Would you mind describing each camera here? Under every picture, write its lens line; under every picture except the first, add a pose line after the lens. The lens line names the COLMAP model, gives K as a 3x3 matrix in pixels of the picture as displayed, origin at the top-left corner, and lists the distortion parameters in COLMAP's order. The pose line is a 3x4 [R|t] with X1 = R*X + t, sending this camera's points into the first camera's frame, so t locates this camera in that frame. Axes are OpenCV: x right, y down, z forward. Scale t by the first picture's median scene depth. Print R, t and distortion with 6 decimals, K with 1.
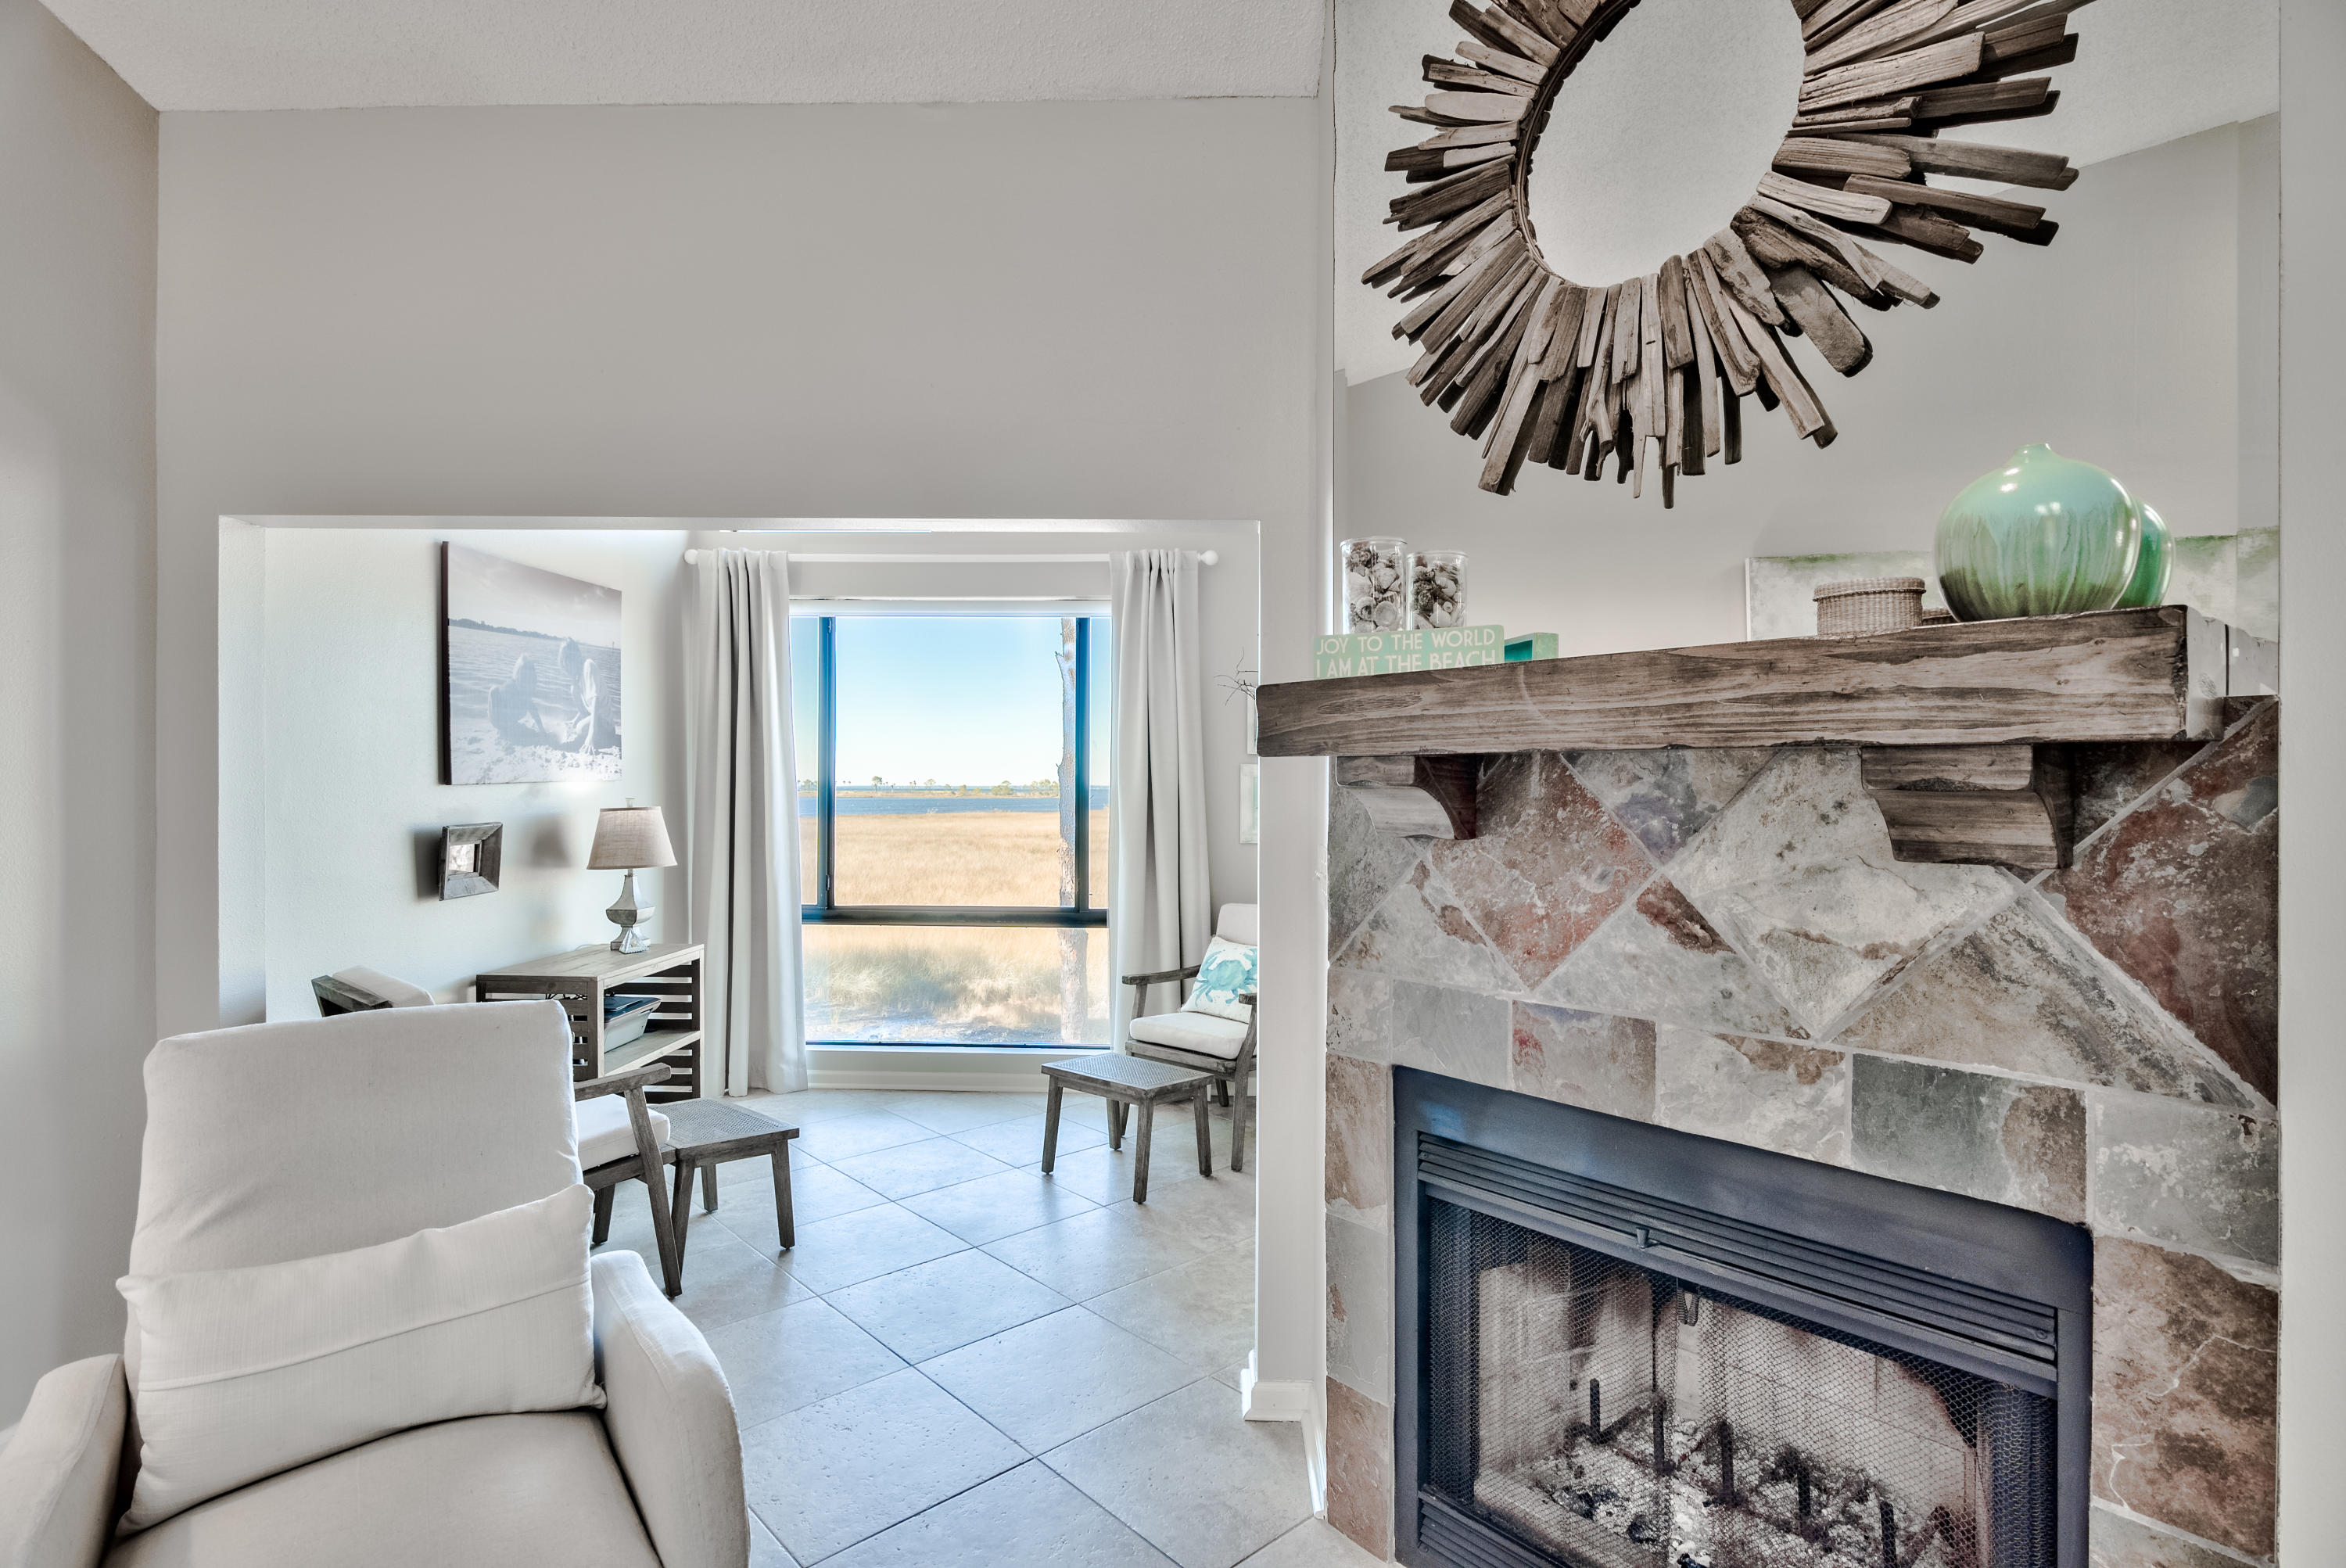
lens RADIAL K [[1145.1, 0, 1157.1], [0, 1145.1, 818.2], [0, 0, 1]] dist [-0.001724, 0.000527]
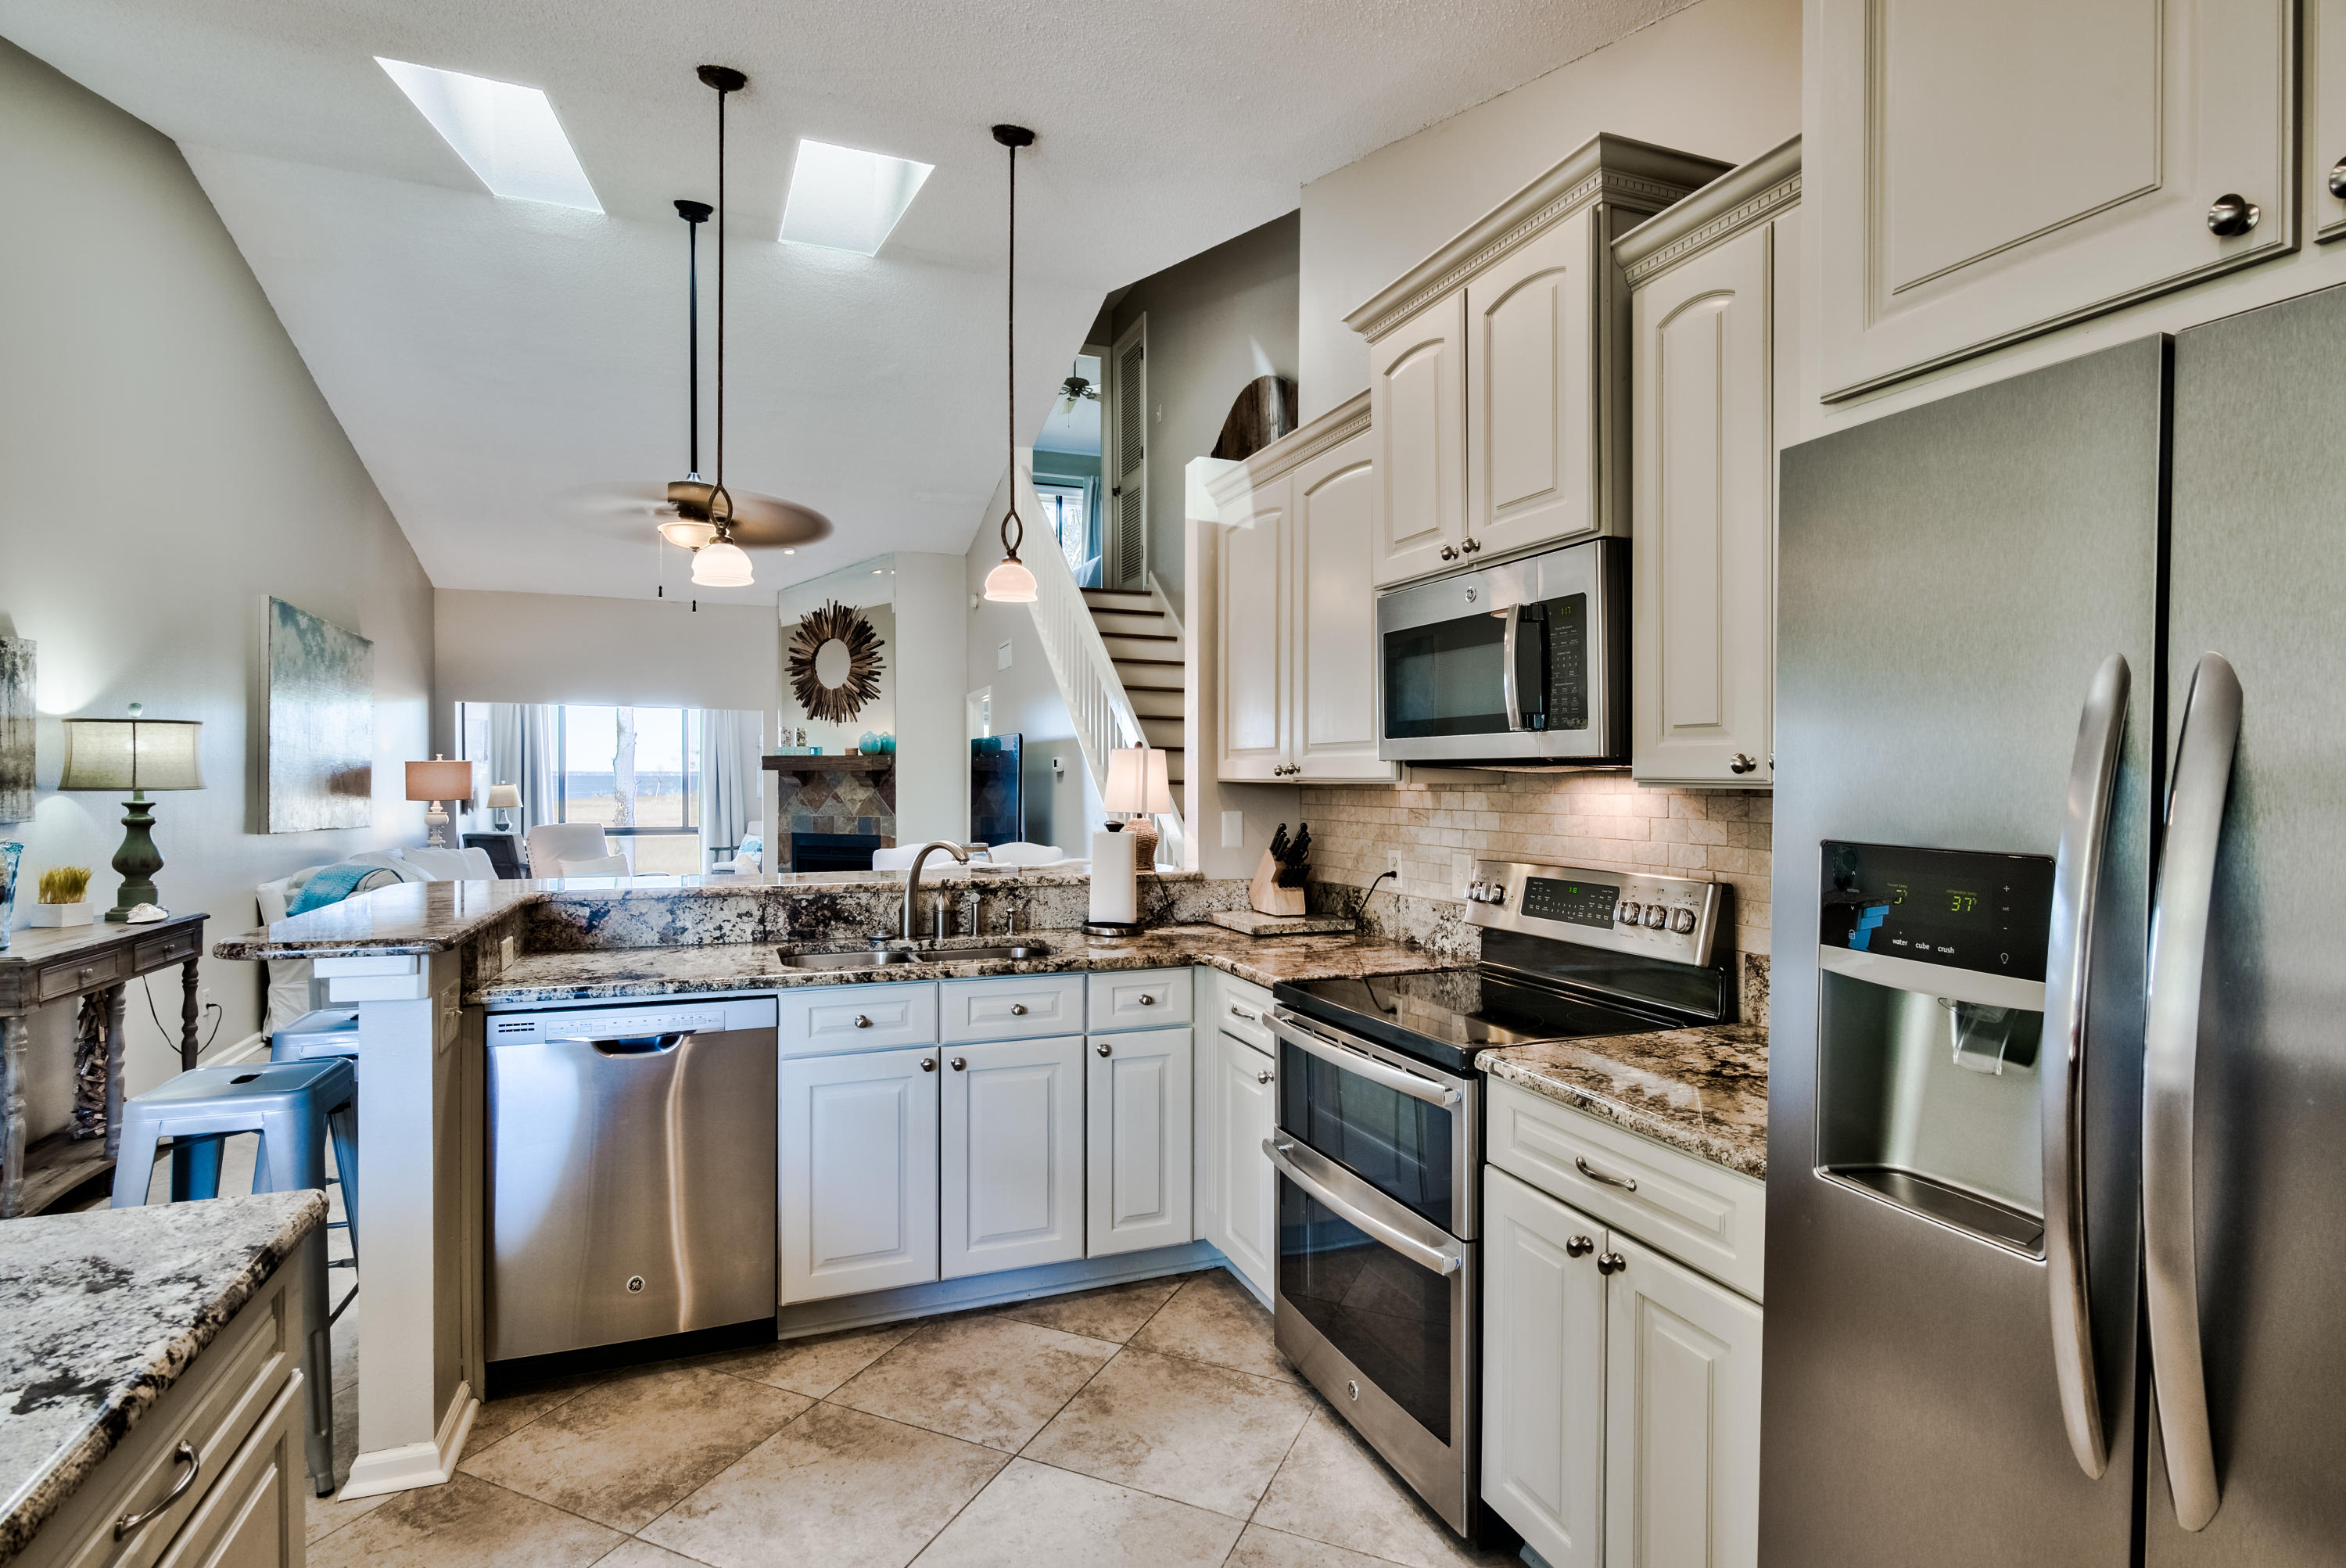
lens RADIAL K [[1145.1, 0, 1165.9], [0, 1145.1, 789.0], [0, 0, 1]] dist [-0.001724, 0.000527]
pose [[0.910427, -0.009693, 0.413557, -0.285350], [0.014760, 0.999850, -0.009058, 0.073895], [-0.413407, 0.014351, 0.910433, -3.242683]]
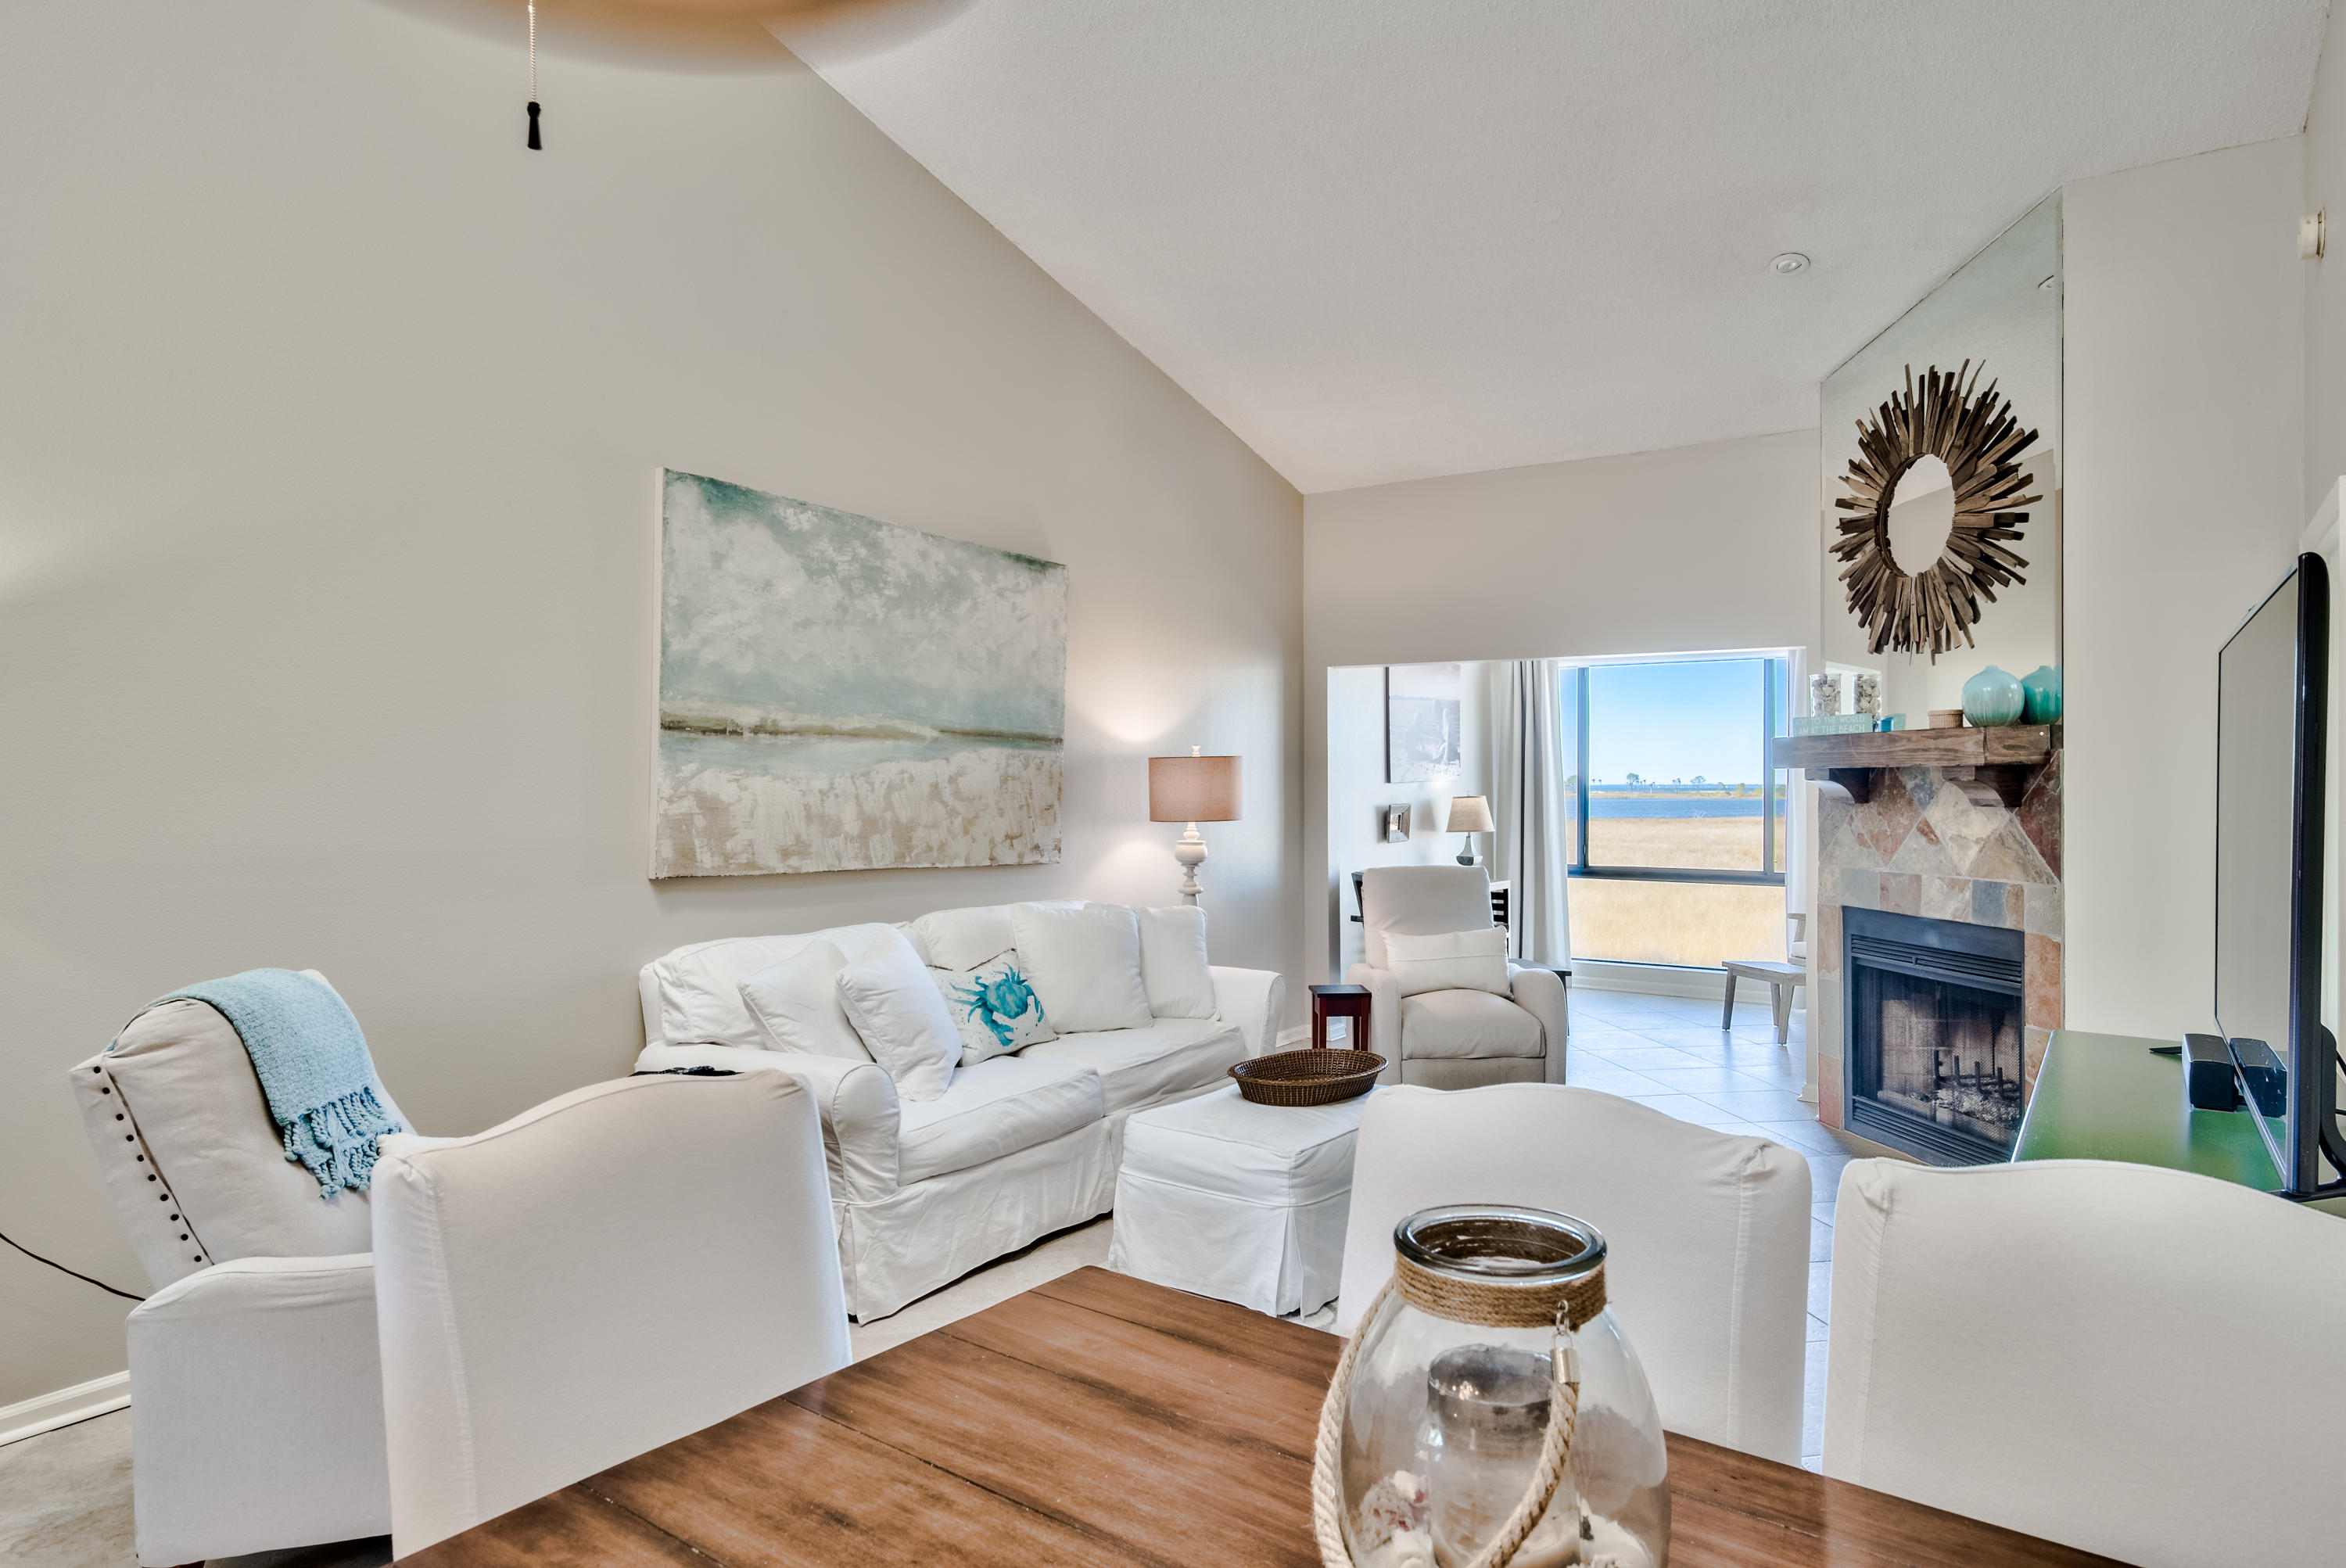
lens RADIAL K [[1361.4, 0, 1247.6], [0, 1361.4, 733.7], [0, 0, 1]] dist [0.003323, -0.000465]
pose [[0.869791, -0.023309, -0.492870, 0.397944], [-0.009374, 0.997923, -0.063738, 0.046937], [0.493332, 0.060059, 0.867765, -1.465331]]
